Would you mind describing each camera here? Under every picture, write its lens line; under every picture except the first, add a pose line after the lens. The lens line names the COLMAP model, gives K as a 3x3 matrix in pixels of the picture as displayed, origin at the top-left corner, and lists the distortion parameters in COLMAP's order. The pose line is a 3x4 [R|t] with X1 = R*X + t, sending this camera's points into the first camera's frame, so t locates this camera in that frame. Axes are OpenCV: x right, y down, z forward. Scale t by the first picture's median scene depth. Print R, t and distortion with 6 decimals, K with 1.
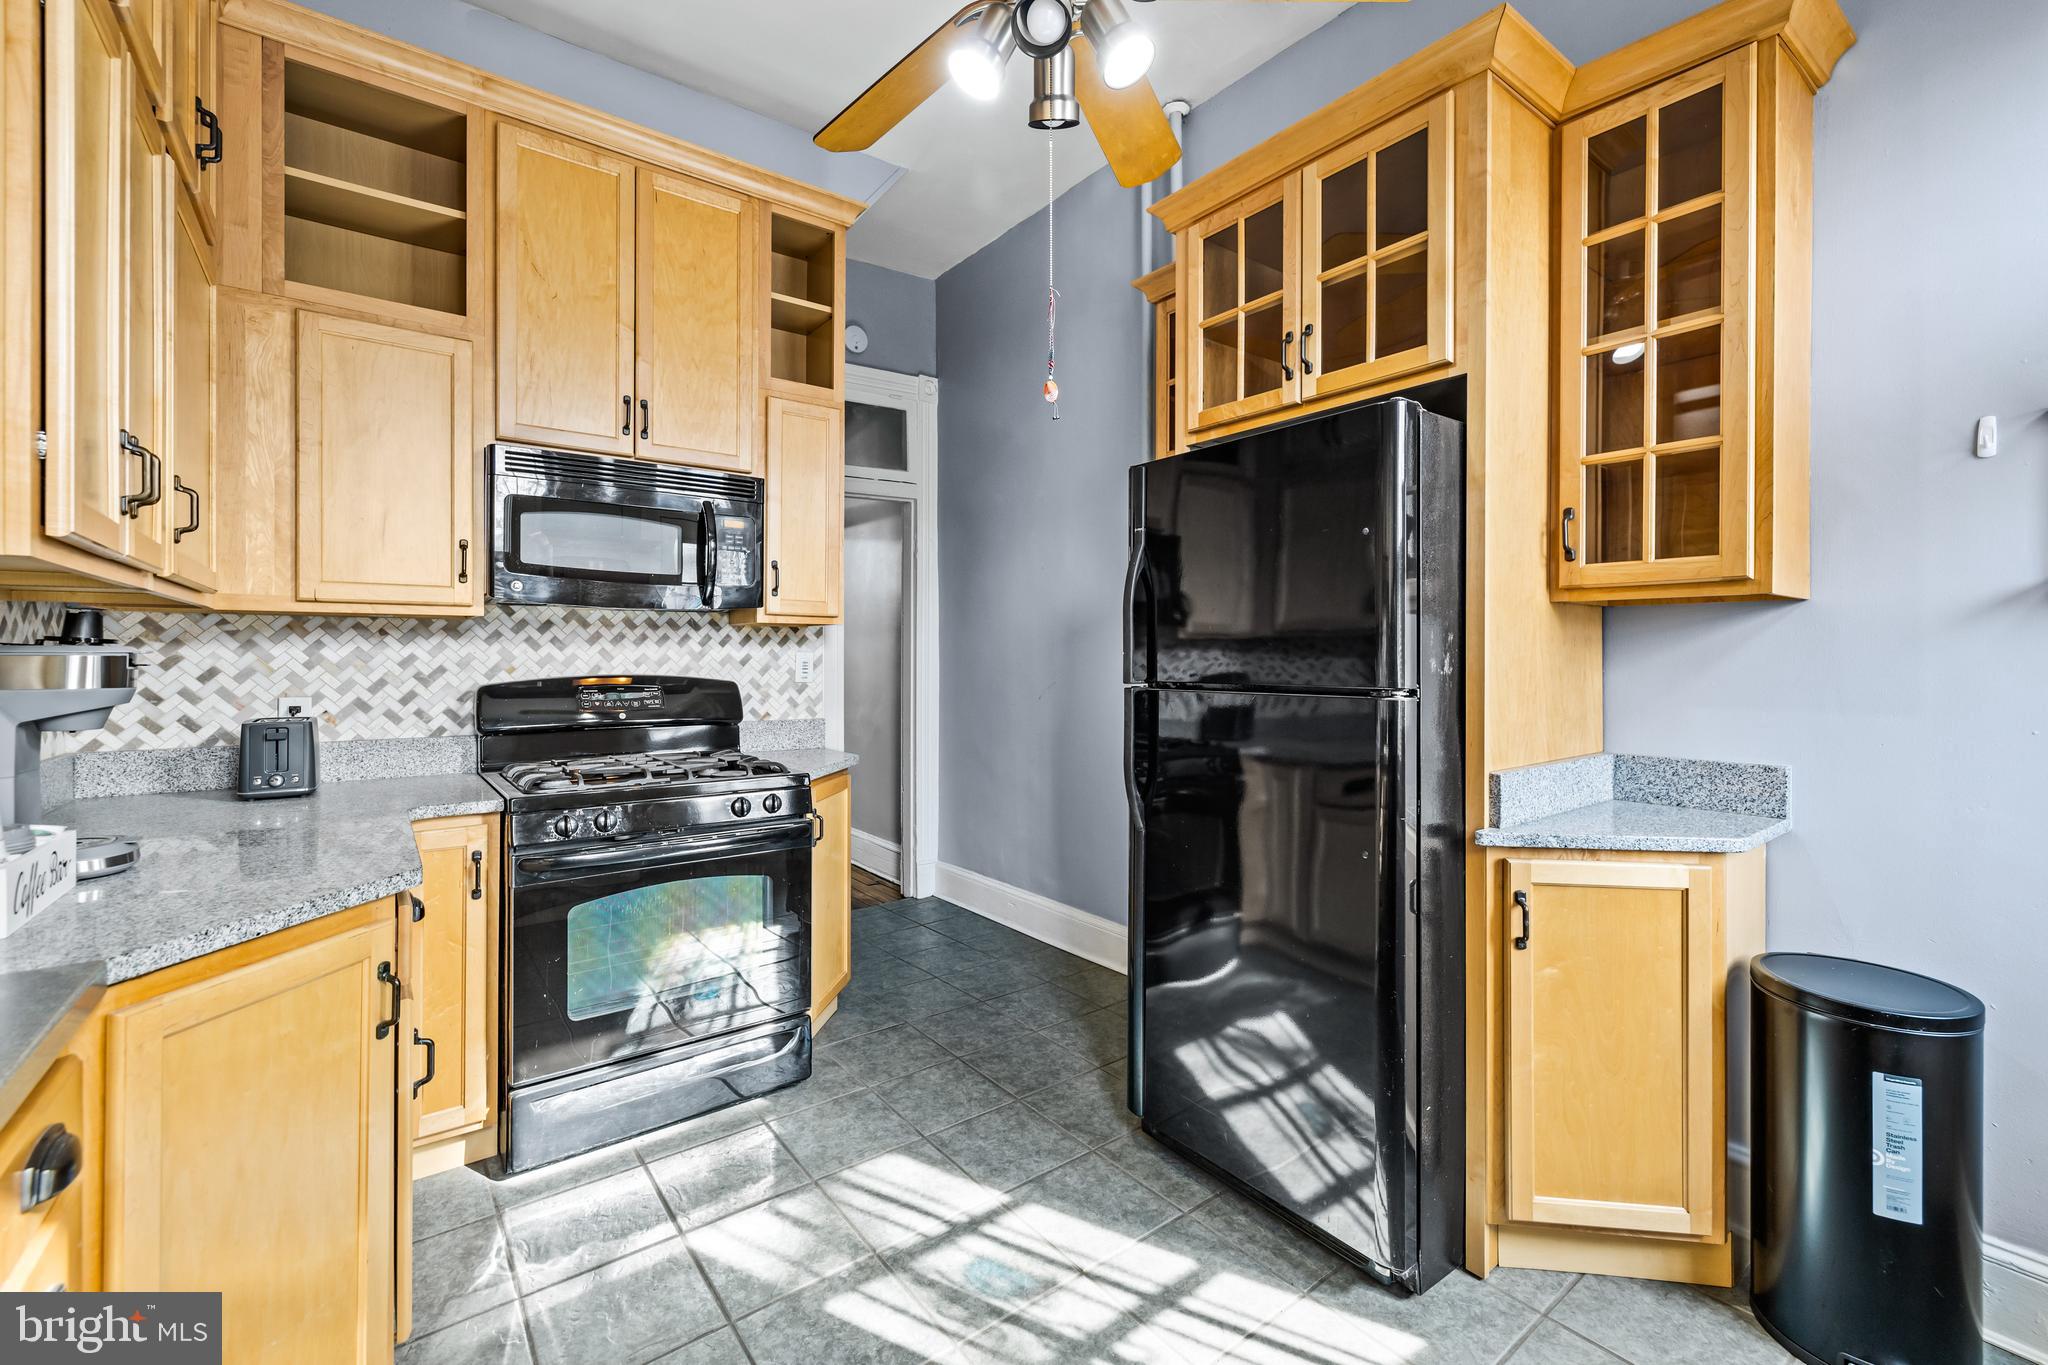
lens RADIAL K [[867.2, 0, 1016.0], [0, 867.2, 660.3], [0, 0, 1]] dist [0.000726, 0.001081]
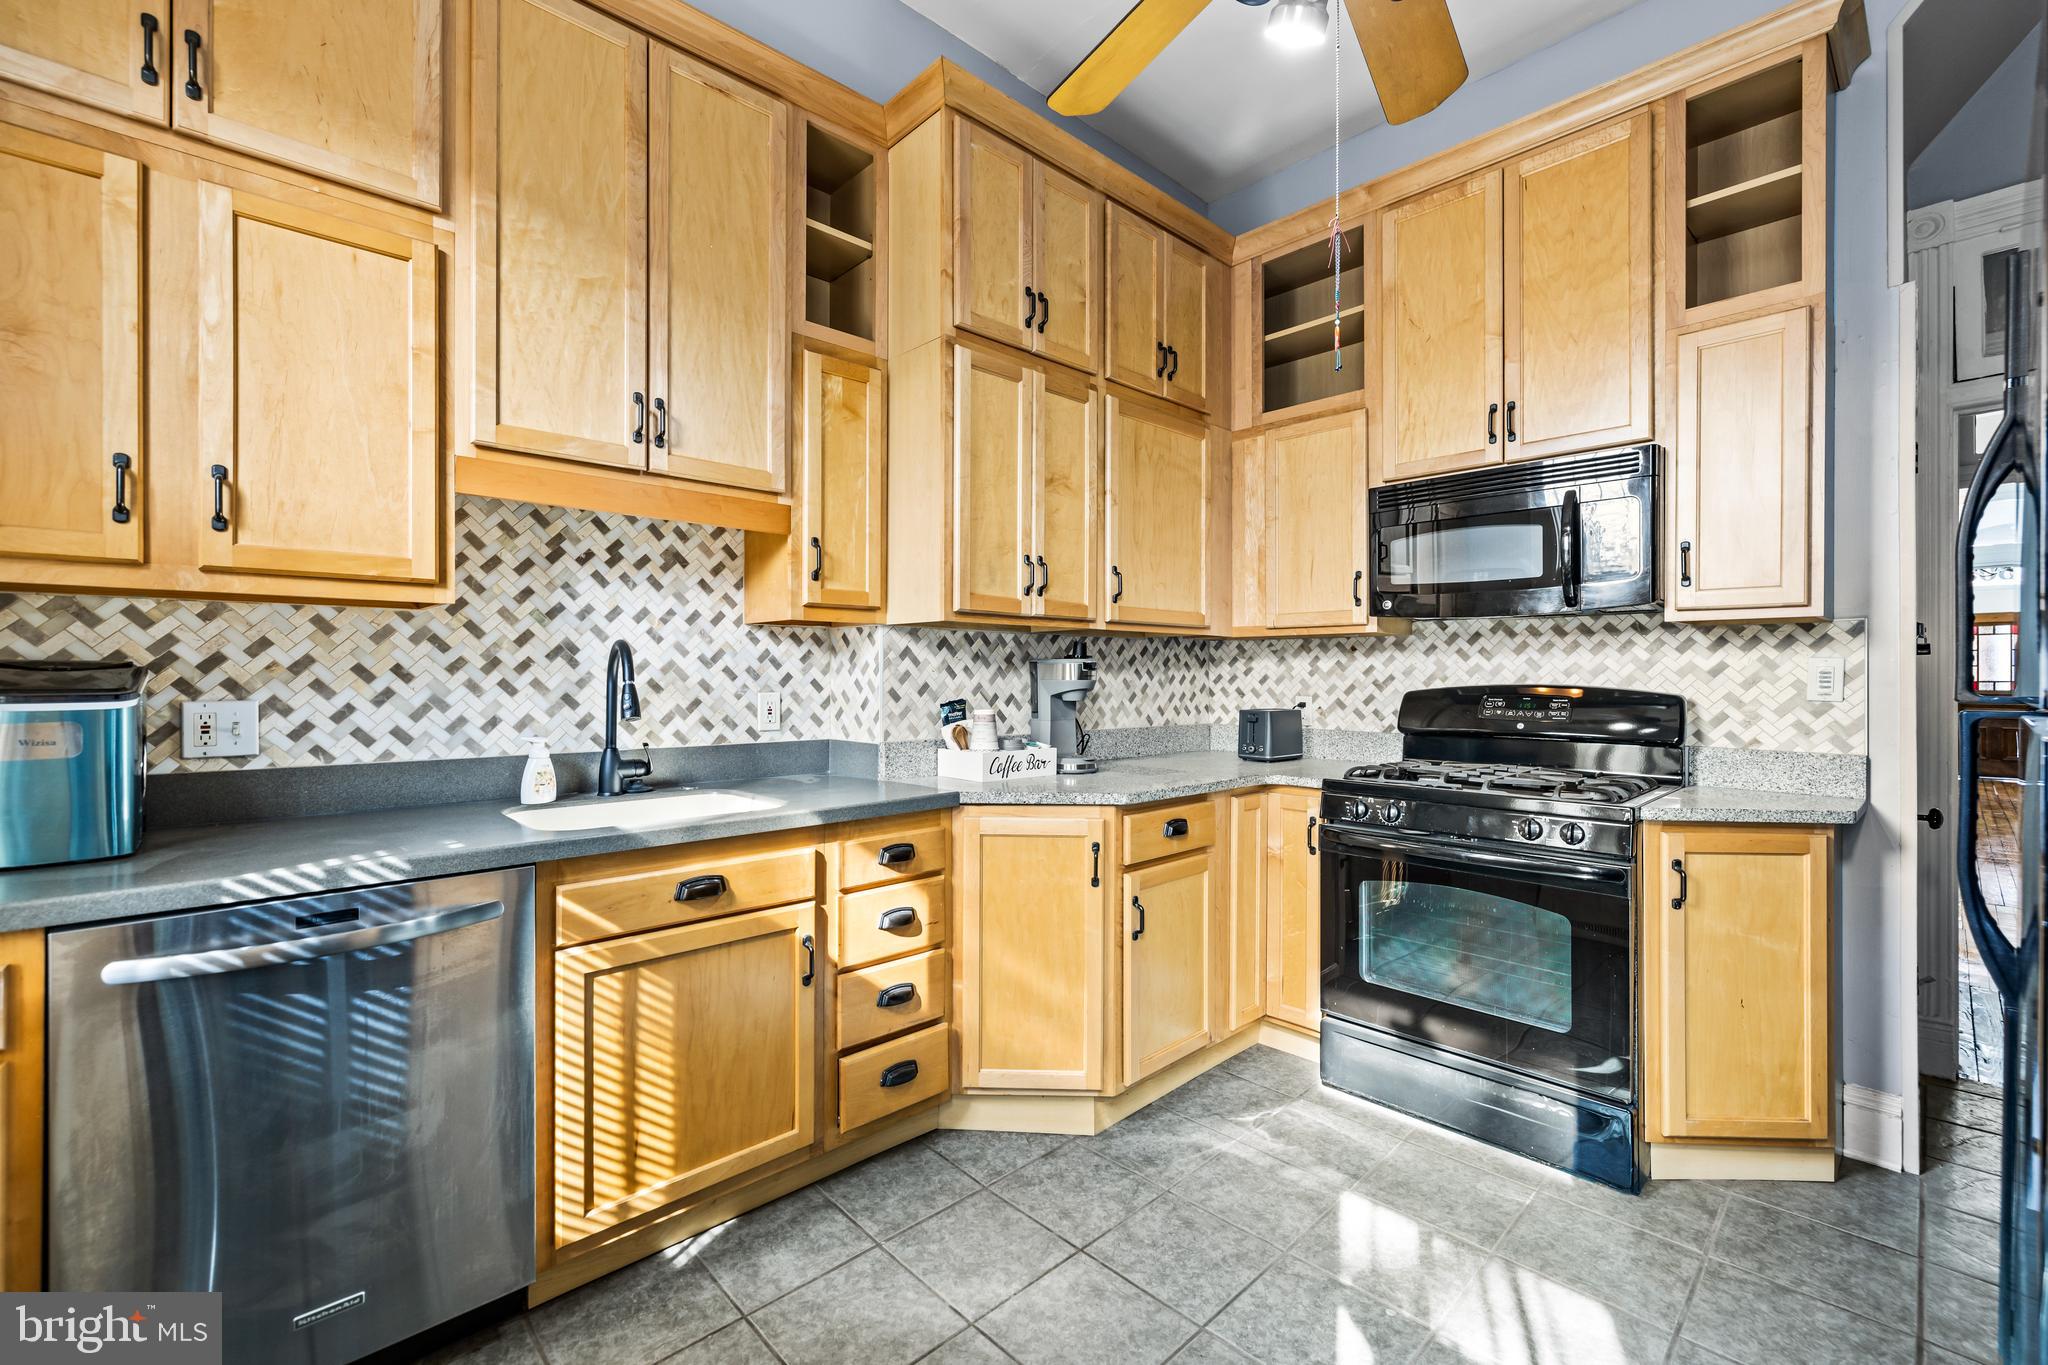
lens RADIAL K [[880.9, 0, 1013.8], [0, 880.9, 679.8], [0, 0, 1]] dist [0.014301, 0.000090]
pose [[0.107052, 0.002230, -0.994251, 0.501357], [-0.008940, 0.999959, 0.001280, 0.016647], [0.994213, 0.008752, 0.107067, 0.338503]]
